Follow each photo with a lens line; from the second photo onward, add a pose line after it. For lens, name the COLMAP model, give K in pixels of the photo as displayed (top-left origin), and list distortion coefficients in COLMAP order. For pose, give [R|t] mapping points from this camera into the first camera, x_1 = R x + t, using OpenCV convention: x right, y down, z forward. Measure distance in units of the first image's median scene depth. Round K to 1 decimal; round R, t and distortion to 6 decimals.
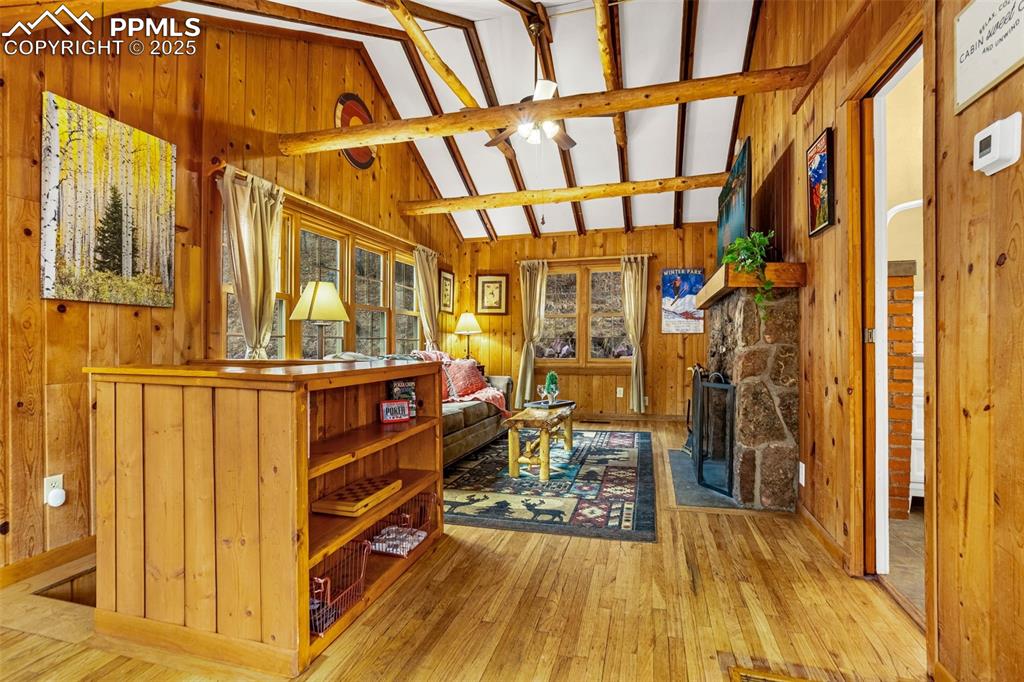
lens RADIAL K [[496.6, 0, 512.3], [0, 496.6, 342.5], [0, 0, 1]] dist [-0.038266, 0.012827]
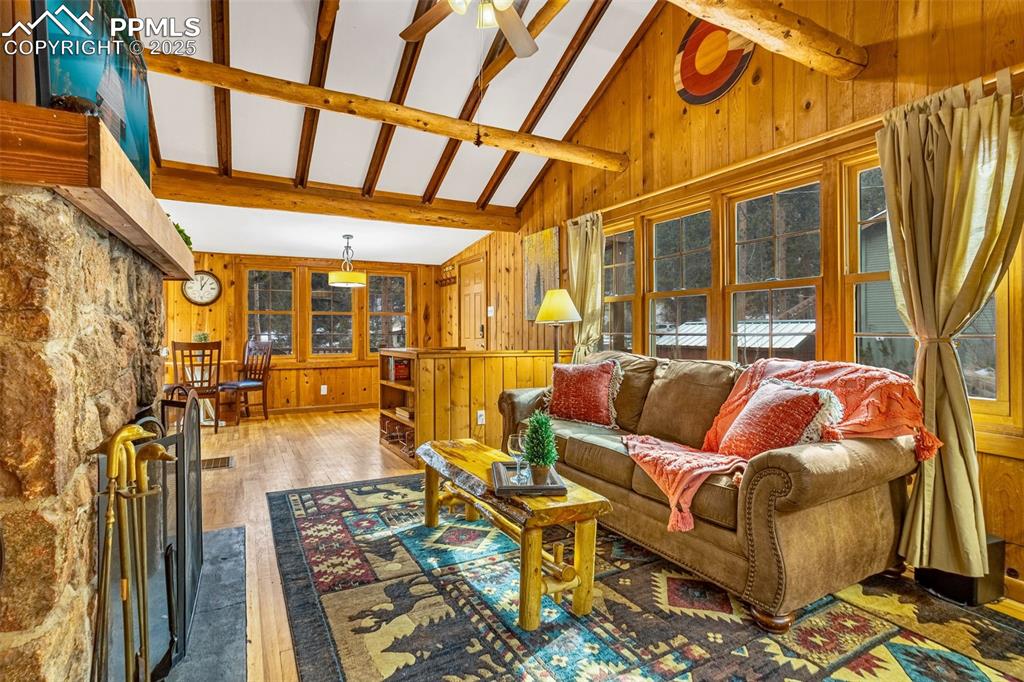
lens RADIAL K [[496.6, 0, 512.1], [0, 496.6, 338.4], [0, 0, 1]] dist [-0.038266, 0.012827]
pose [[-0.715667, 0.004223, -0.698429, 0.571551], [0.000624, 0.999985, 0.005407, -0.012369], [0.698442, 0.003434, -0.715659, 1.858030]]
